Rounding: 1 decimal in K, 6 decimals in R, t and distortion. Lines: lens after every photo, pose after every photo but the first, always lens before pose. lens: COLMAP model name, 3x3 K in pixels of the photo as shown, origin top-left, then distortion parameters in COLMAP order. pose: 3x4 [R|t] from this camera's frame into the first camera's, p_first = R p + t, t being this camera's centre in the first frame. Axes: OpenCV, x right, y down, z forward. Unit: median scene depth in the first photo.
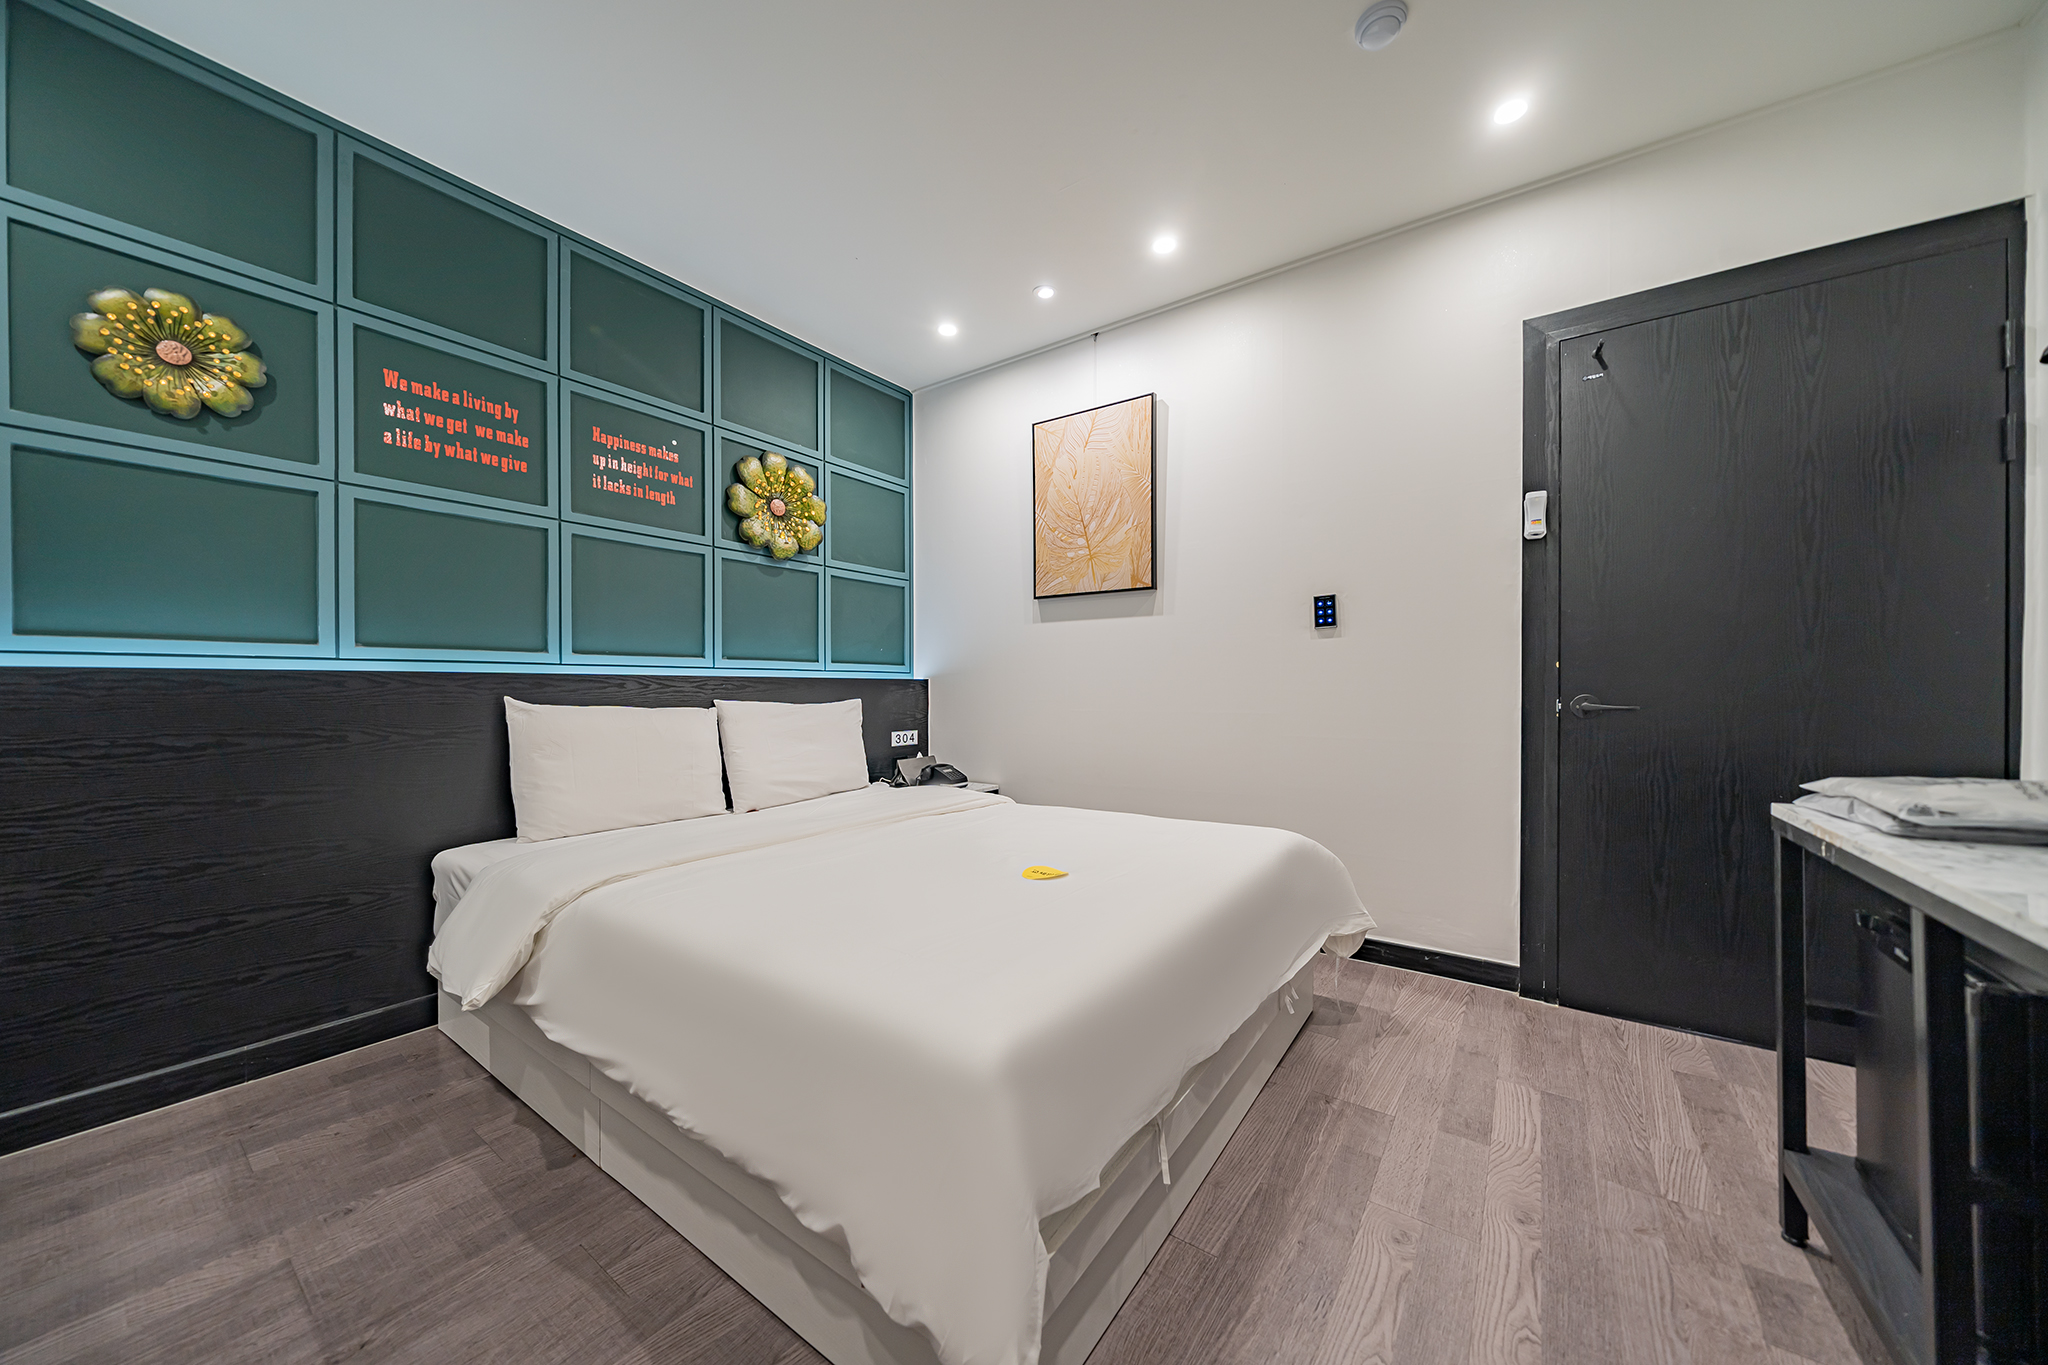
lens RADIAL K [[698.8, 0, 1028.0], [0, 698.8, 690.2], [0, 0, 1]] dist [-0.009458, -0.000100]
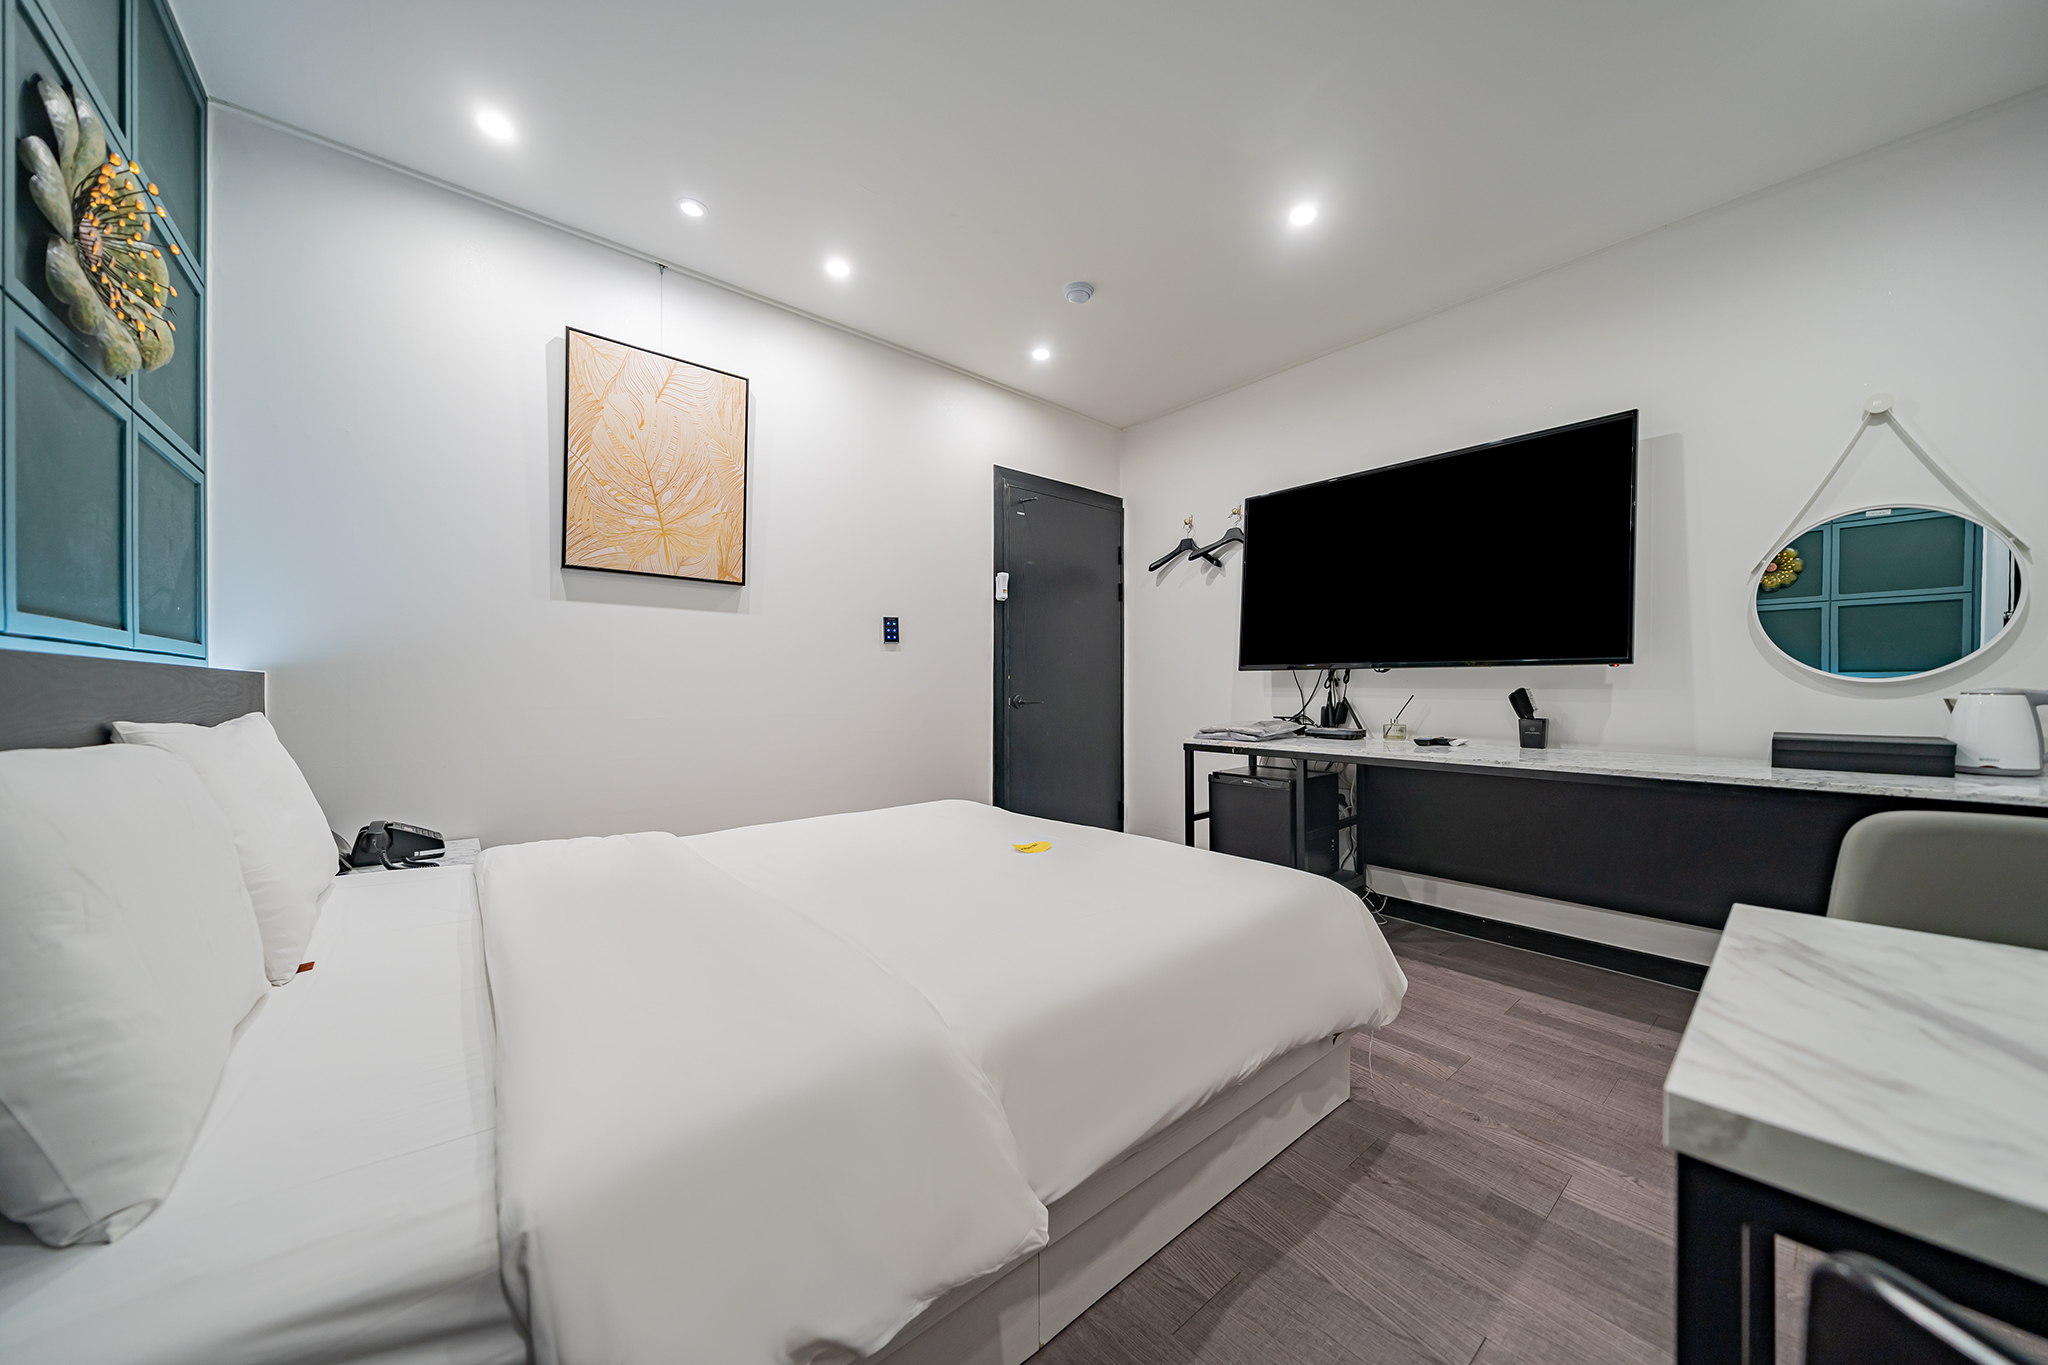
lens RADIAL K [[698.8, 0, 1029.3], [0, 698.8, 686.4], [0, 0, 1]] dist [-0.009458, -0.000100]
pose [[0.243111, 0.007283, 0.969971, -0.695827], [0.000730, 0.999970, -0.007691, -0.001681], [-0.969998, 0.002578, 0.243098, 0.435045]]
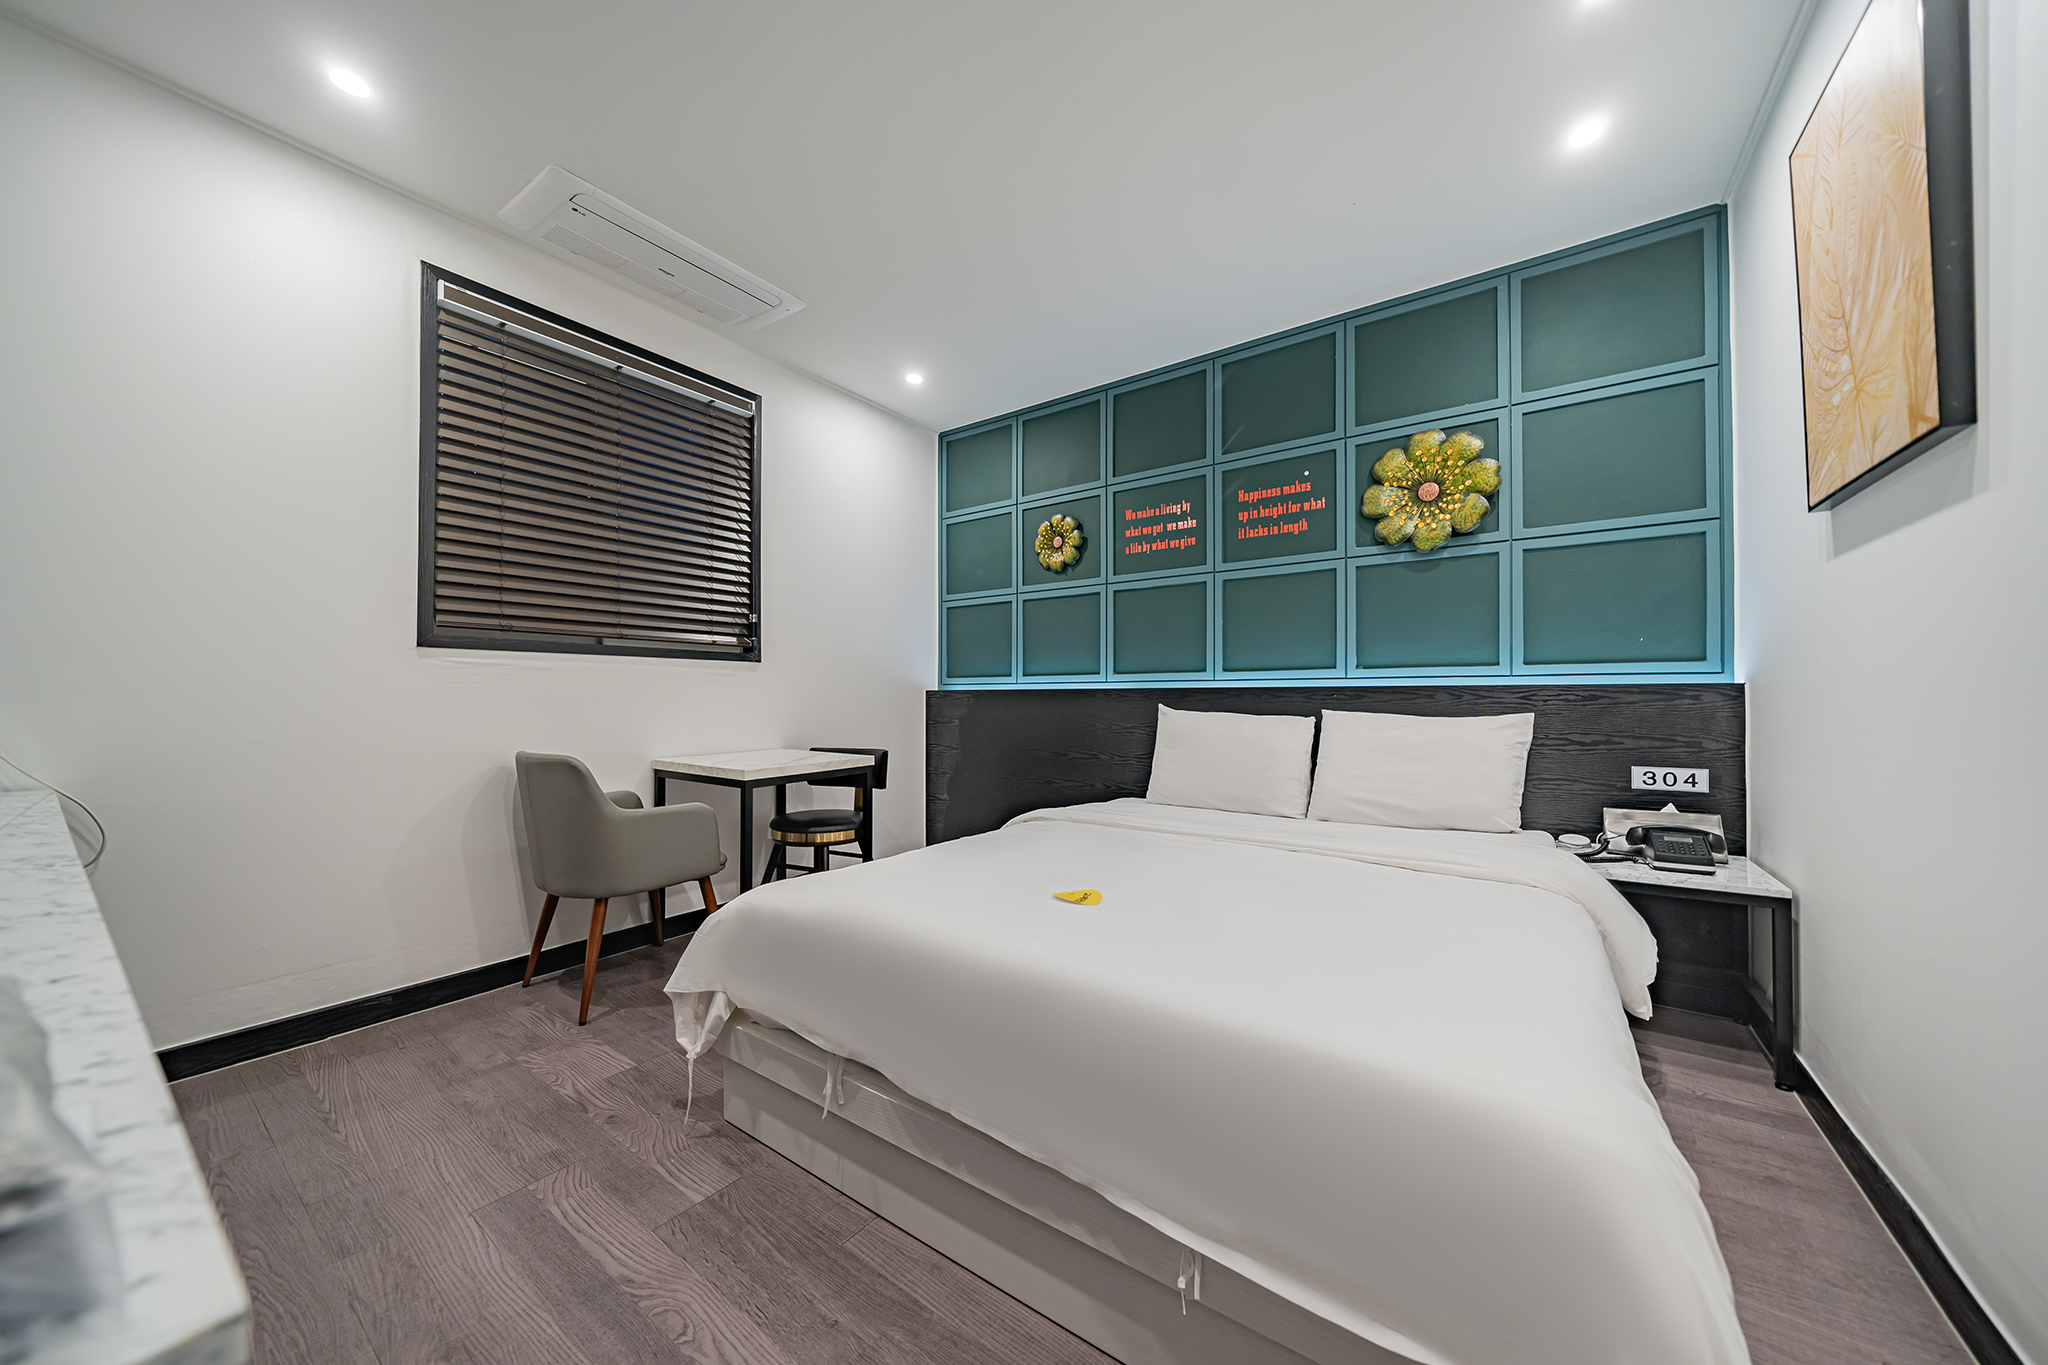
lens RADIAL K [[698.8, 0, 1014.6], [0, 698.8, 682.4], [0, 0, 1]] dist [-0.009458, -0.000100]
pose [[-0.006554, -0.025106, -0.999663, 0.587883], [-0.005798, 0.999669, -0.025069, 0.001975], [0.999962, 0.005632, -0.006697, 0.559460]]
